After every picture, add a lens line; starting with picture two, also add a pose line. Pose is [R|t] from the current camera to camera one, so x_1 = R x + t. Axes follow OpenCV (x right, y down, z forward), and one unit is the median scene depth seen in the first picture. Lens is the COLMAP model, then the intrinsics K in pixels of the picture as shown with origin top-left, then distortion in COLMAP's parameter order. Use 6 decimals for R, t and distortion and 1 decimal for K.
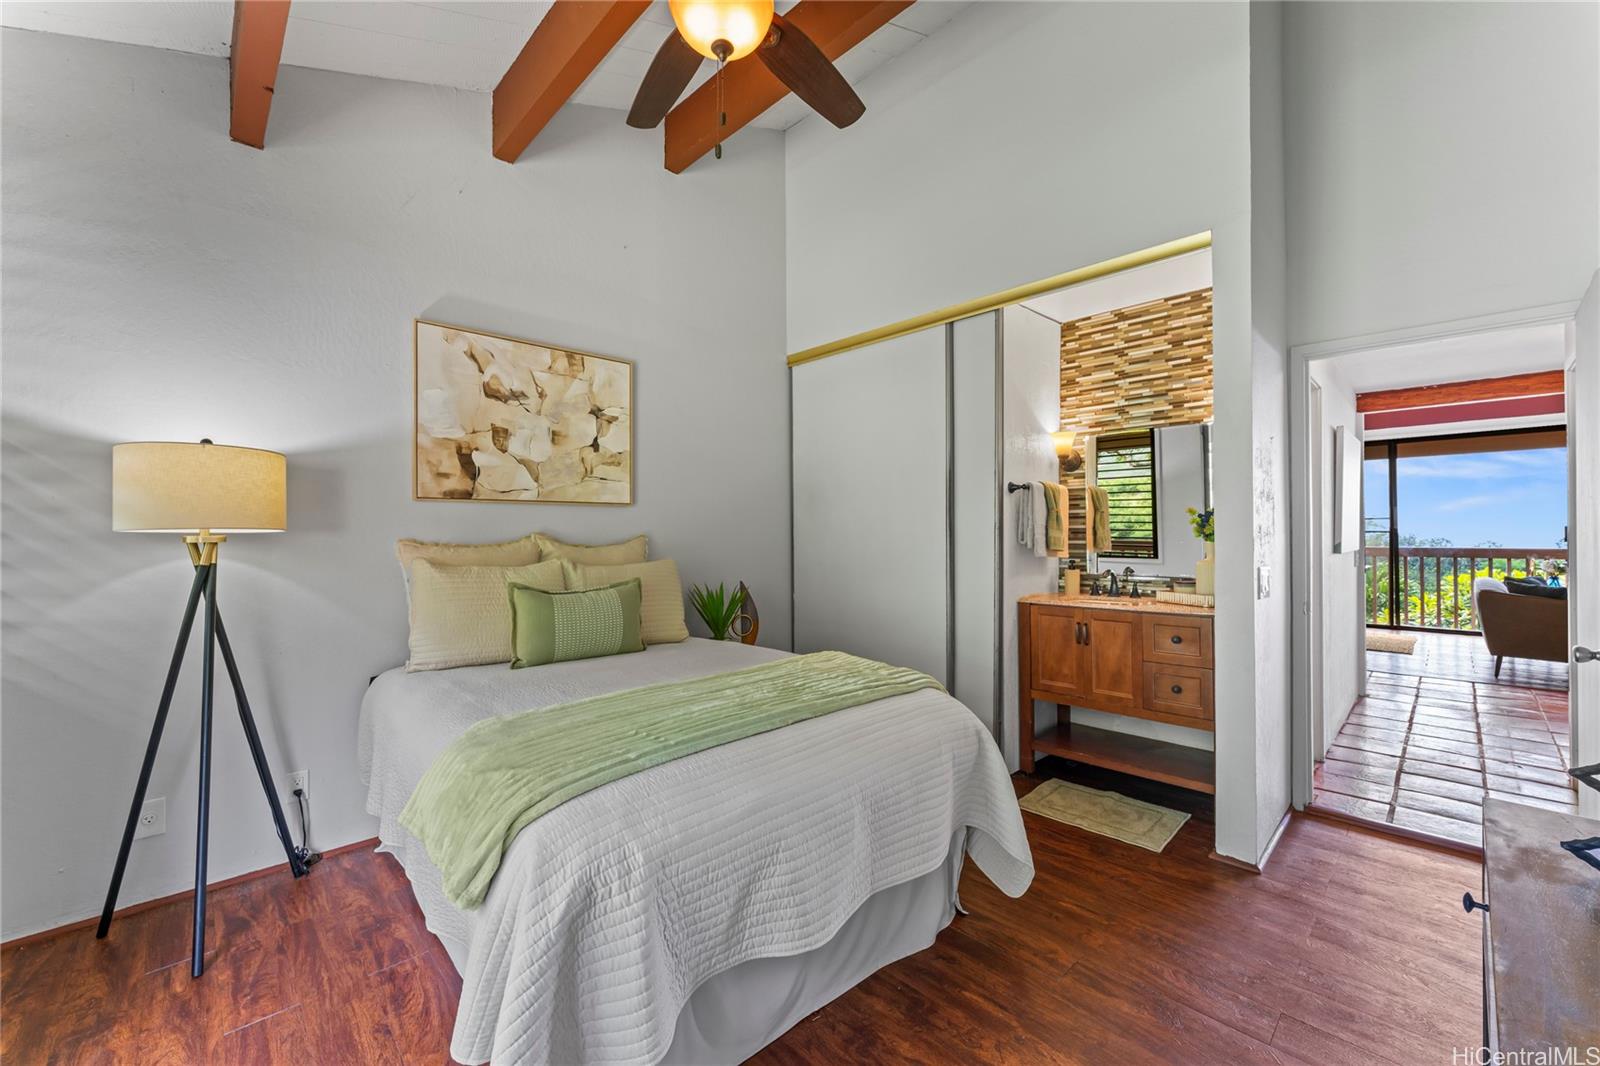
lens RADIAL K [[643.4, 0, 800.0], [0, 643.4, 533.0], [0, 0, 1]] dist [-0.001450, 0.000013]
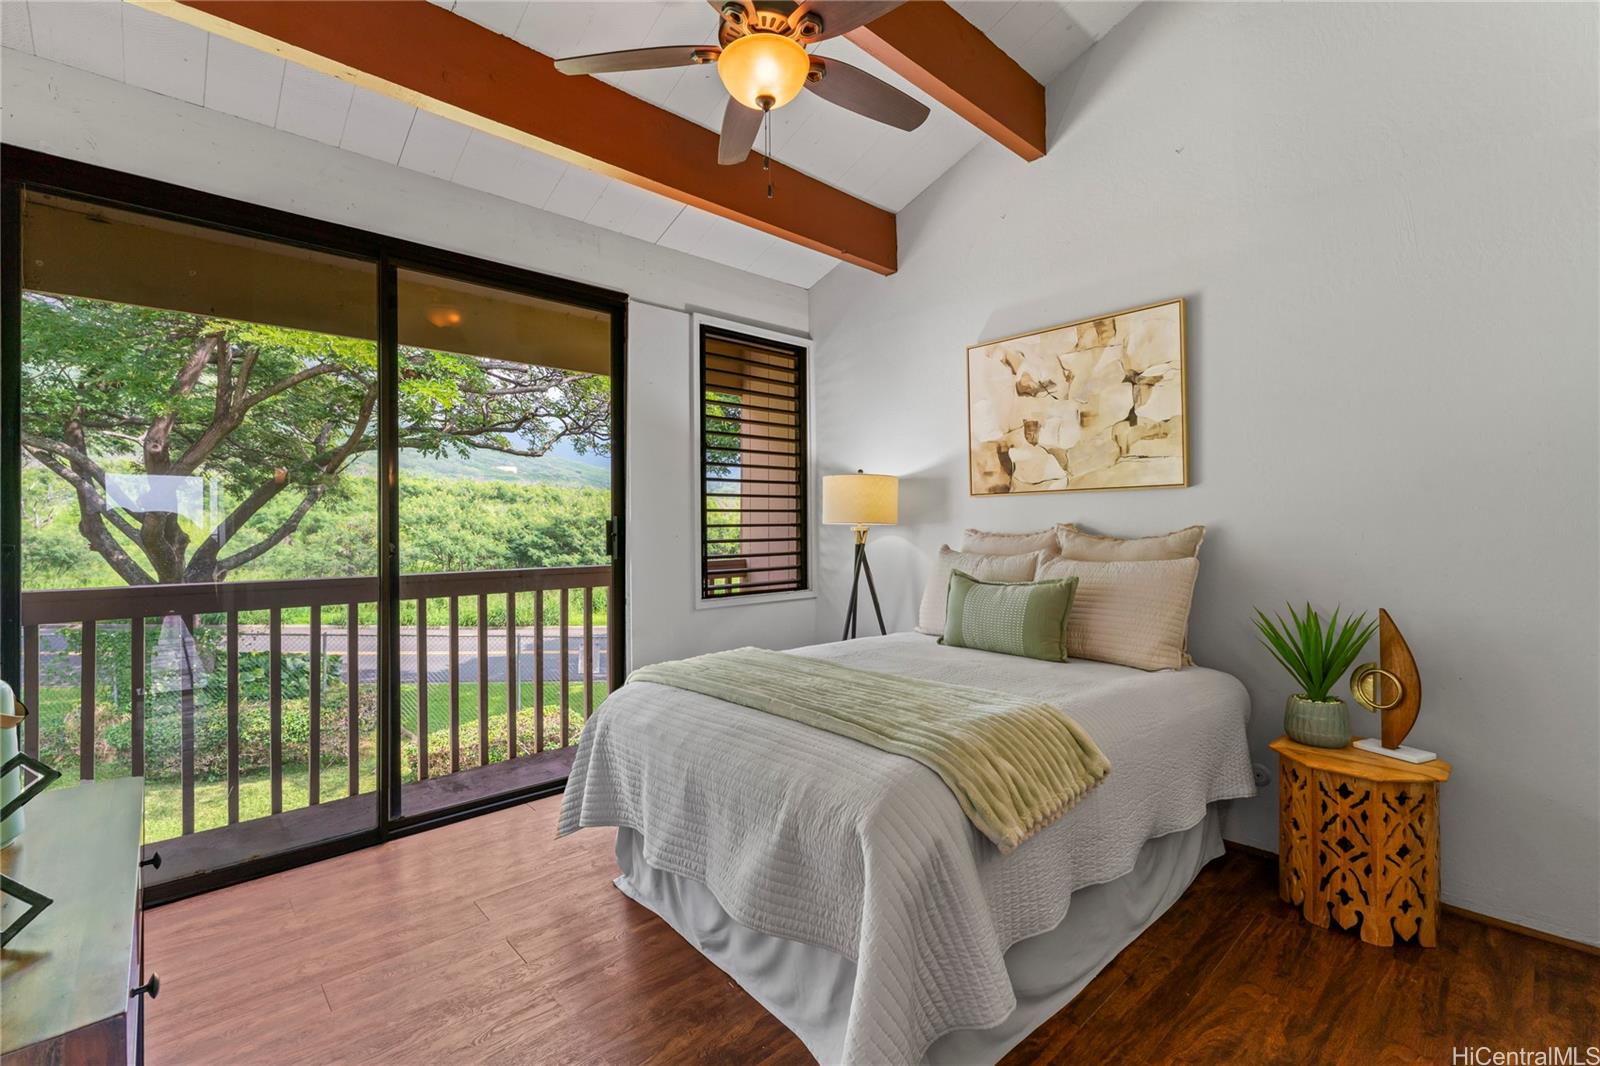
lens RADIAL K [[689.8, 0, 800.0], [0, 689.8, 533.0], [0, 0, 1]] dist [-0.001538, -0.000073]
pose [[-0.022288, 0.013093, -0.999666, 0.629910], [0.009124, 0.999875, 0.012893, -0.002374], [0.999710, -0.008833, -0.022405, 0.627207]]
